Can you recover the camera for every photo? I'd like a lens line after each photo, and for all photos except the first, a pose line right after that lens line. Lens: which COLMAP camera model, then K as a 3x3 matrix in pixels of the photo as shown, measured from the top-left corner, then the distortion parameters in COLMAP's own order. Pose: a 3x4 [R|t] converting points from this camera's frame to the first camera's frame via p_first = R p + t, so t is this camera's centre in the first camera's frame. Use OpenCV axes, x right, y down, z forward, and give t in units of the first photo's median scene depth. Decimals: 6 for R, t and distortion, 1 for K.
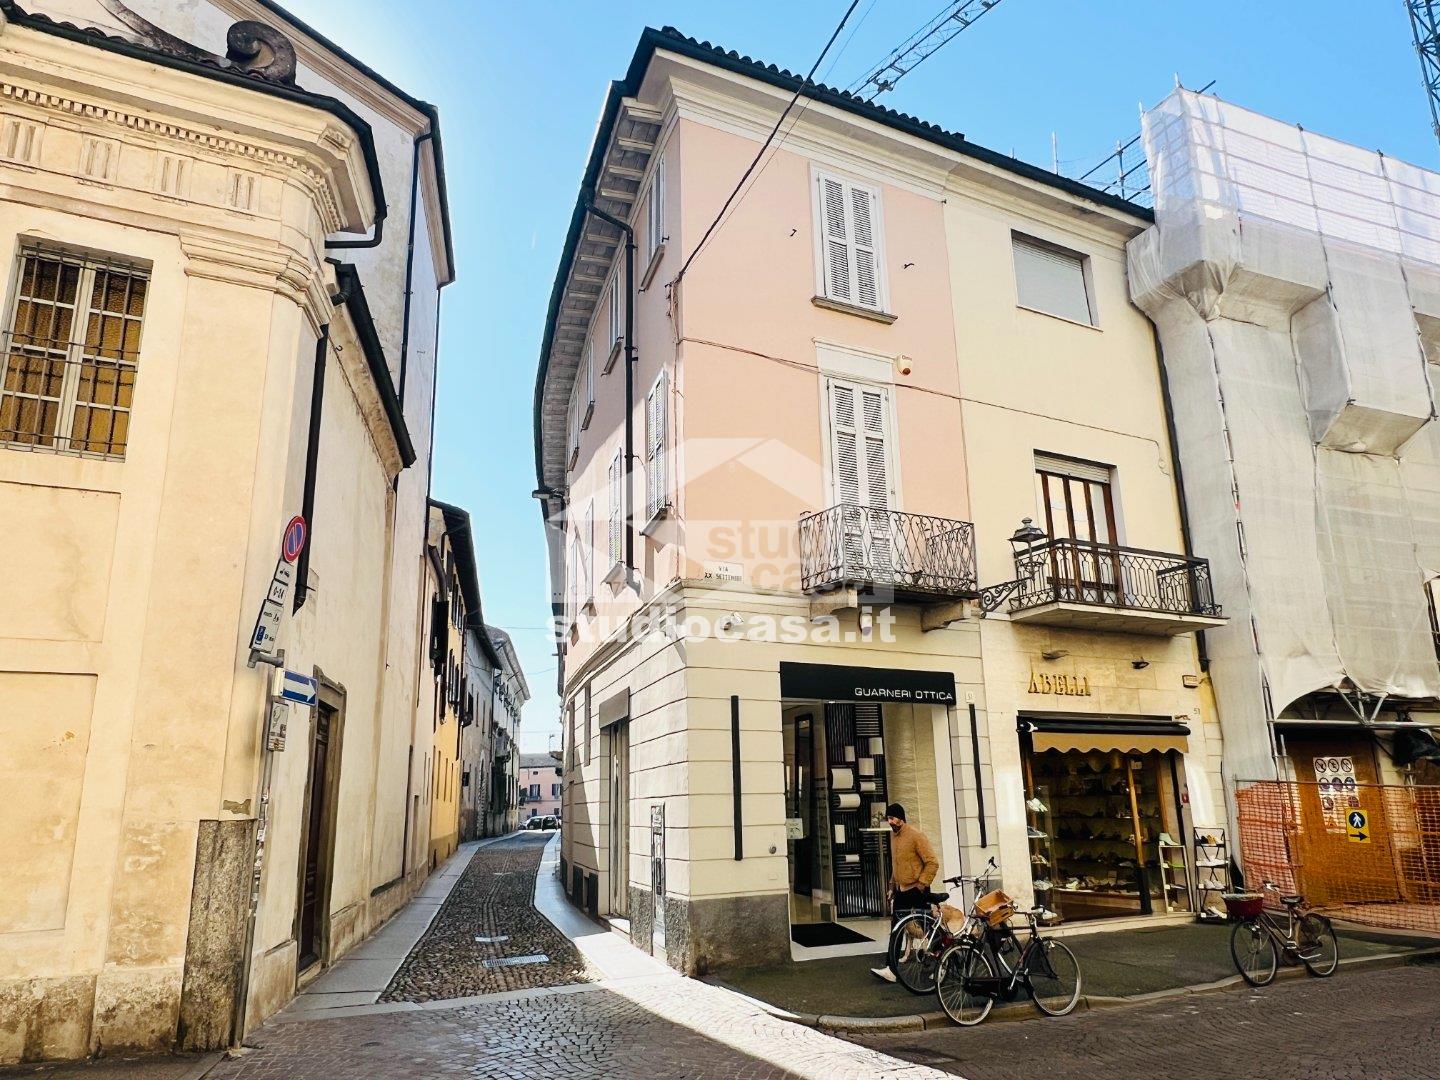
lens RADIAL K [[1007.1, 0, 714.2], [0, 1007.1, 541.1], [0, 0, 1]] dist [-0.001244, 0.000917]
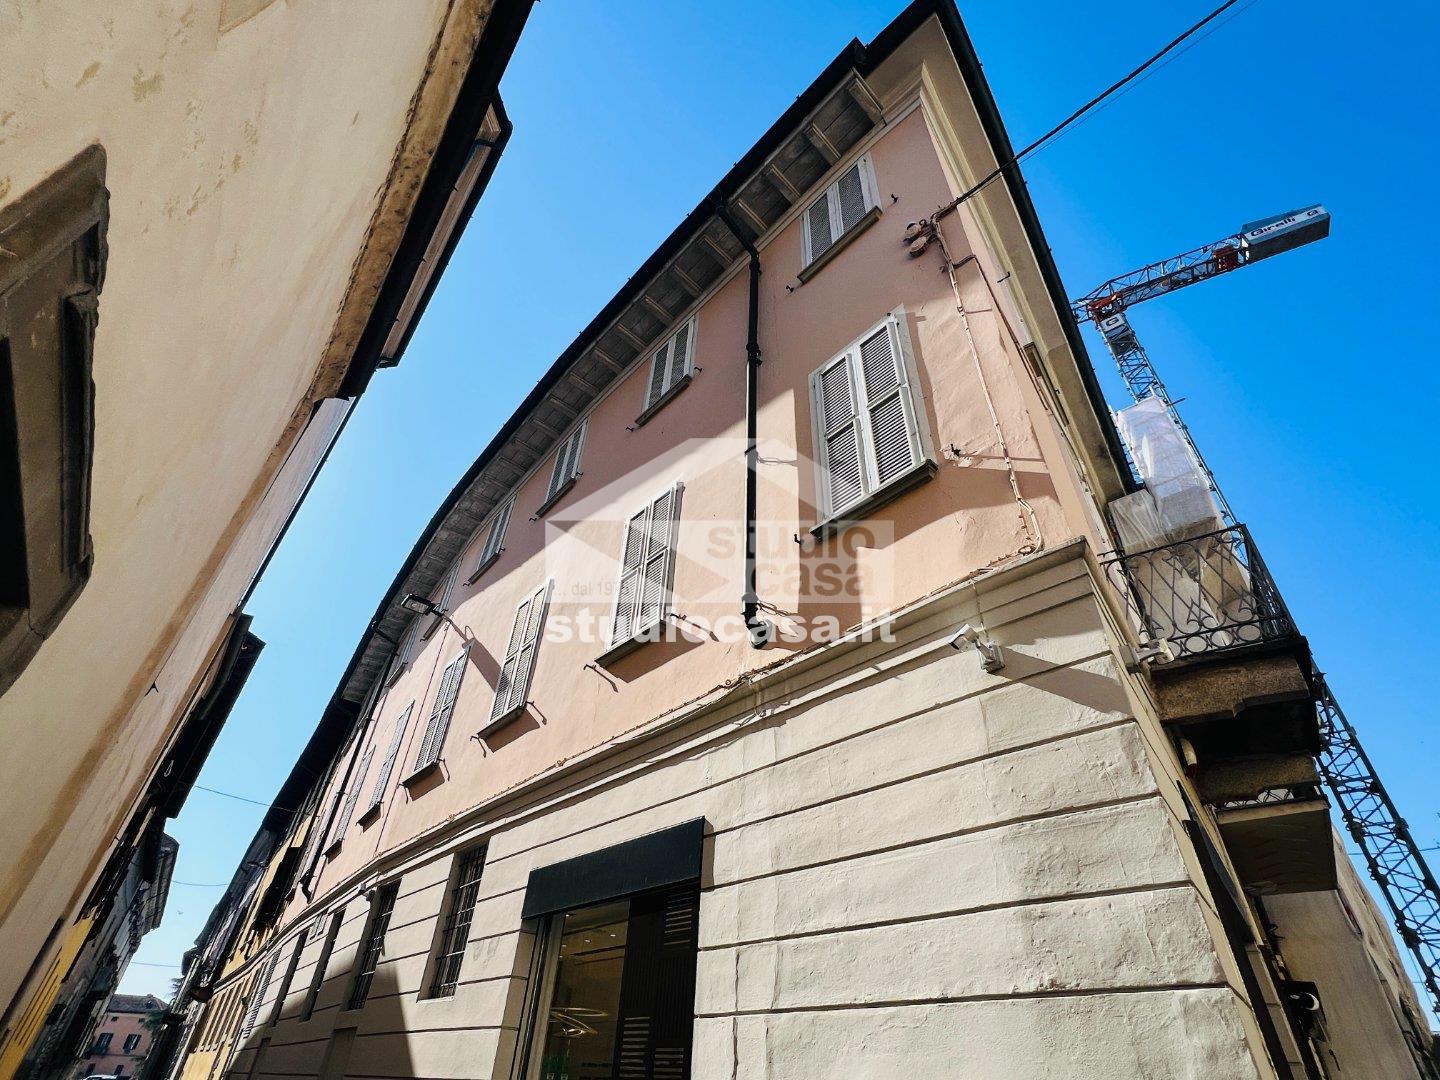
lens RADIAL K [[699.8, 0, 718.0], [0, 699.8, 541.3], [0, 0, 1]] dist [-0.001535, 0.001080]
pose [[0.894292, 0.324430, 0.308199, -0.234447], [-0.174053, 0.886693, -0.428348, 0.172346], [-0.412247, 0.329425, 0.849430, 0.655568]]
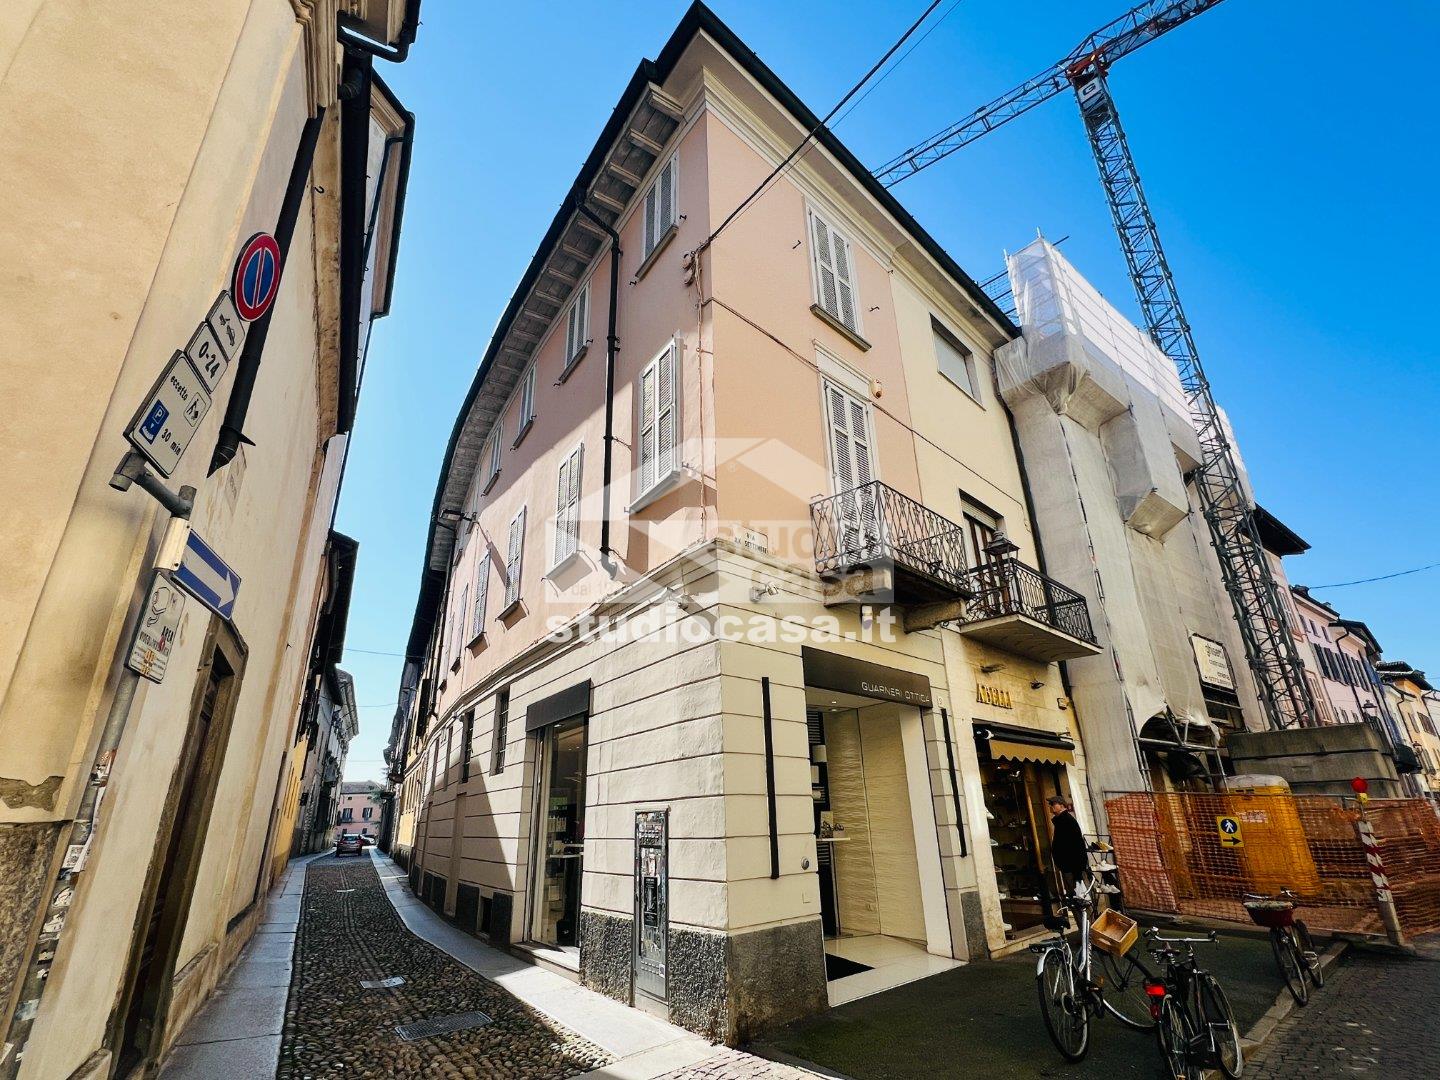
lens RADIAL K [[699.8, 0, 718.0], [0, 699.8, 541.3], [0, 0, 1]] dist [-0.001535, 0.001080]
pose [[0.957080, 0.104758, 0.270229, -0.159576], [-0.069088, 0.987976, -0.138314, 0.102234], [-0.281469, 0.113708, 0.952809, 0.352066]]
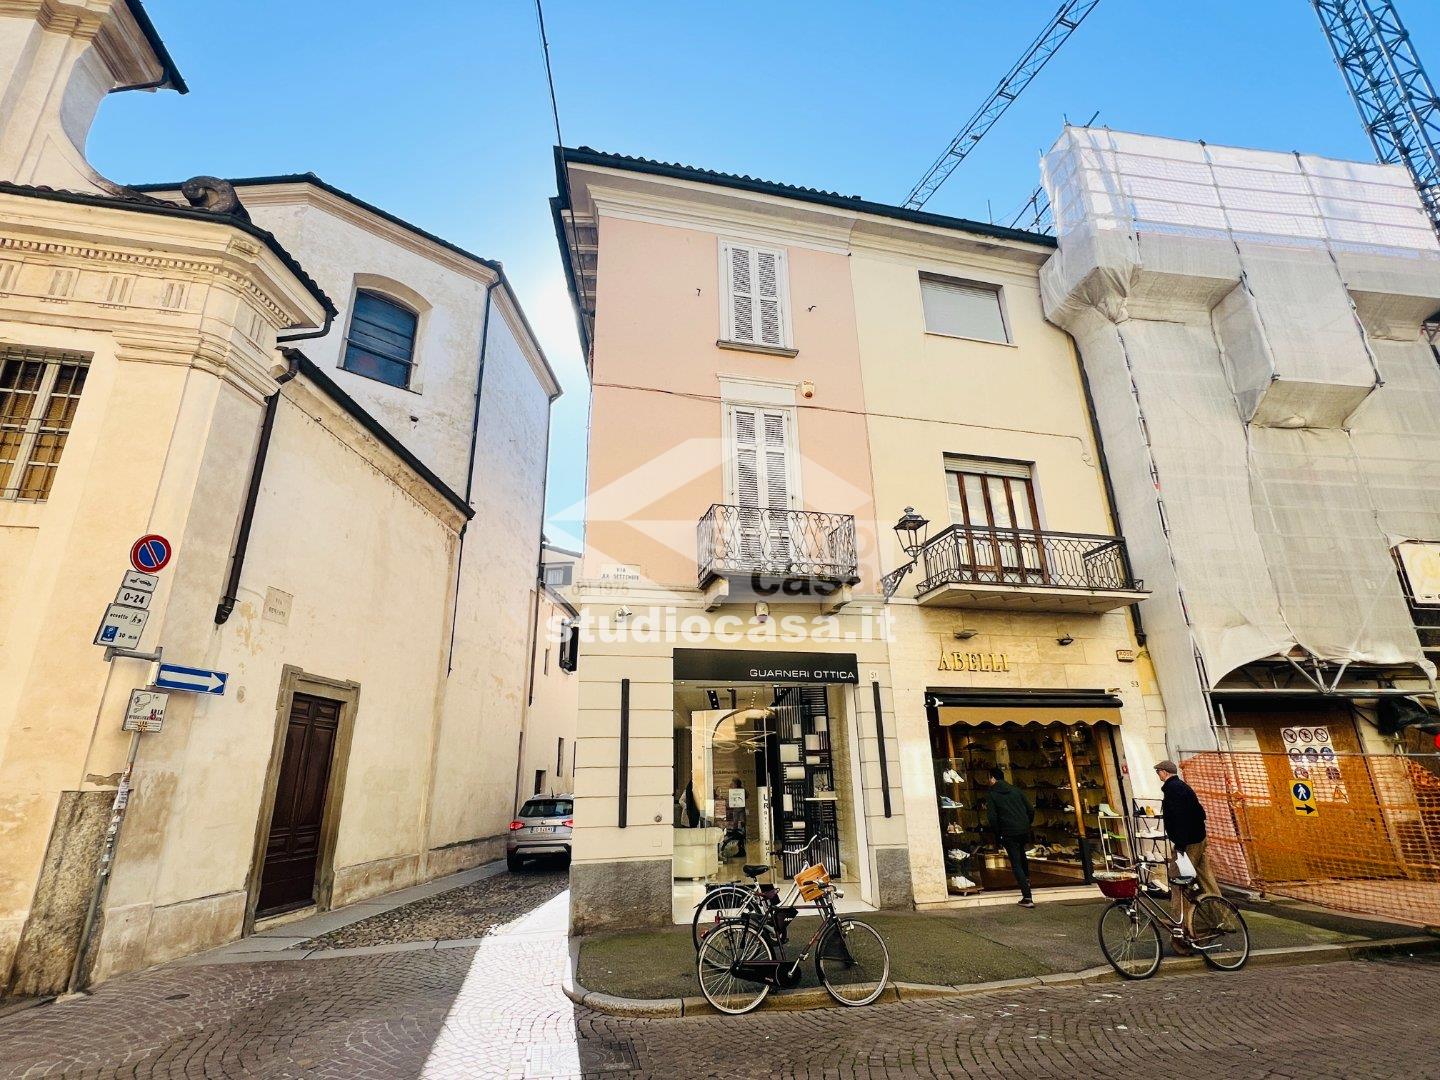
lens RADIAL K [[699.8, 0, 718.0], [0, 699.8, 541.3], [0, 0, 1]] dist [-0.001535, 0.001080]
pose [[0.970003, -0.079474, -0.229734, 0.261087], [0.063545, 0.995086, -0.075932, 0.053665], [0.234640, 0.059056, 0.970287, 0.203936]]
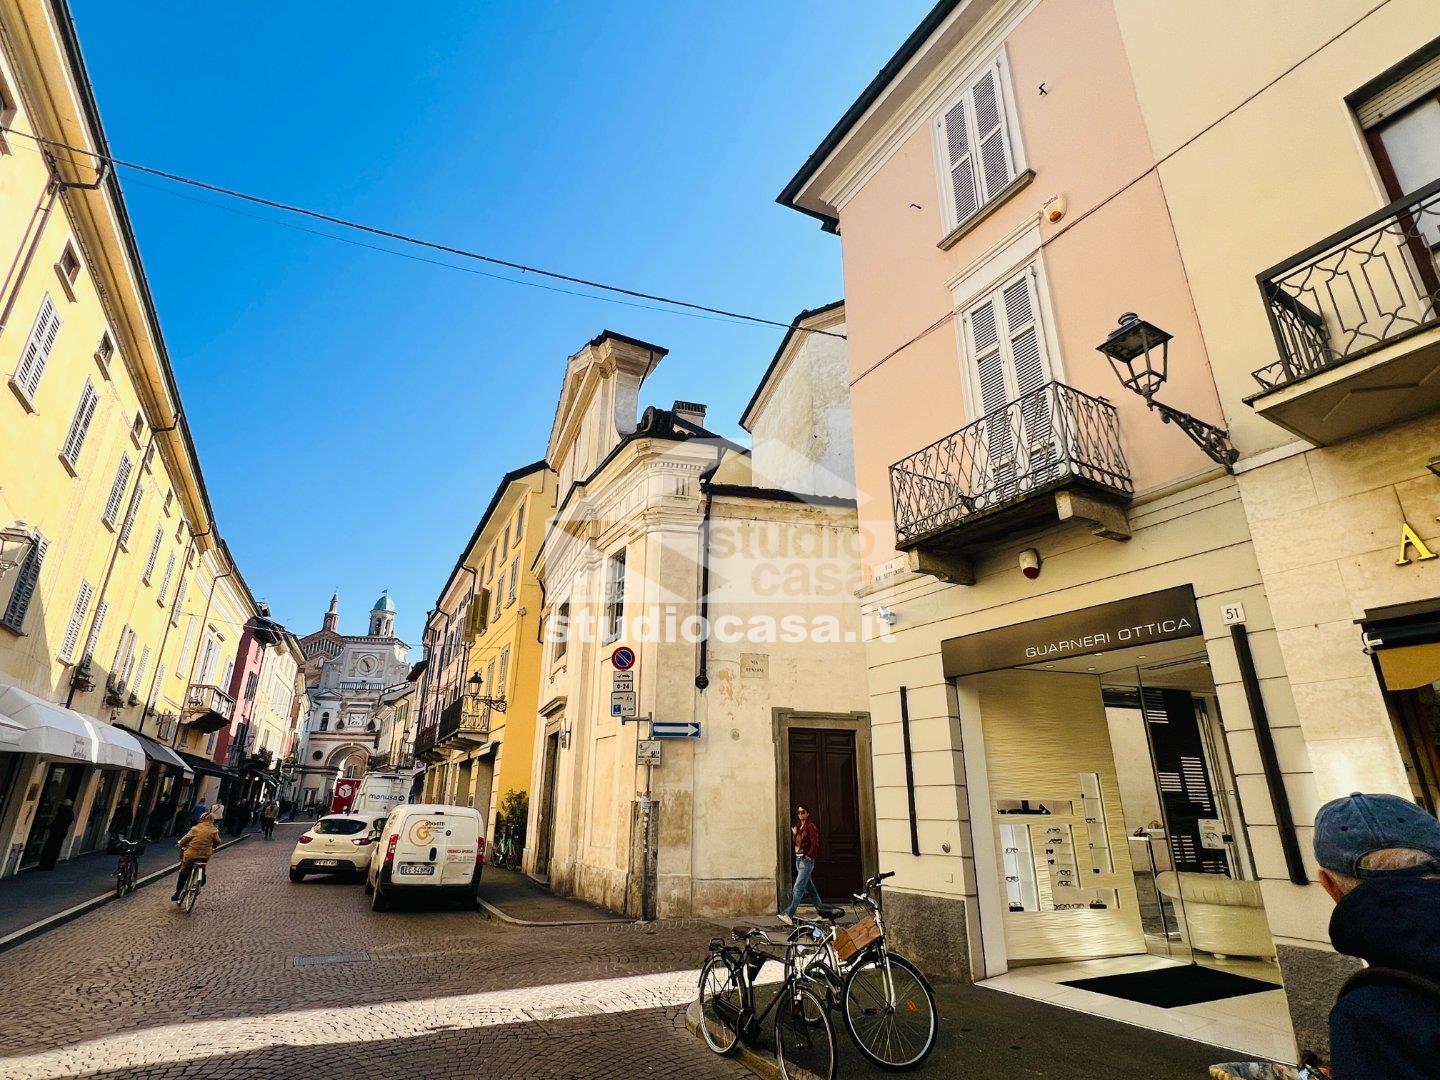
lens RADIAL K [[726.8, 0, 720.0], [0, 726.8, 540.0], [0, 0, 1]] dist [-0.000886, -0.000037]
pose [[0.044638, -0.325029, -0.944650, 0.619747], [0.247328, 0.919751, -0.304774, 0.161232], [0.967903, -0.220034, 0.121445, 0.632942]]
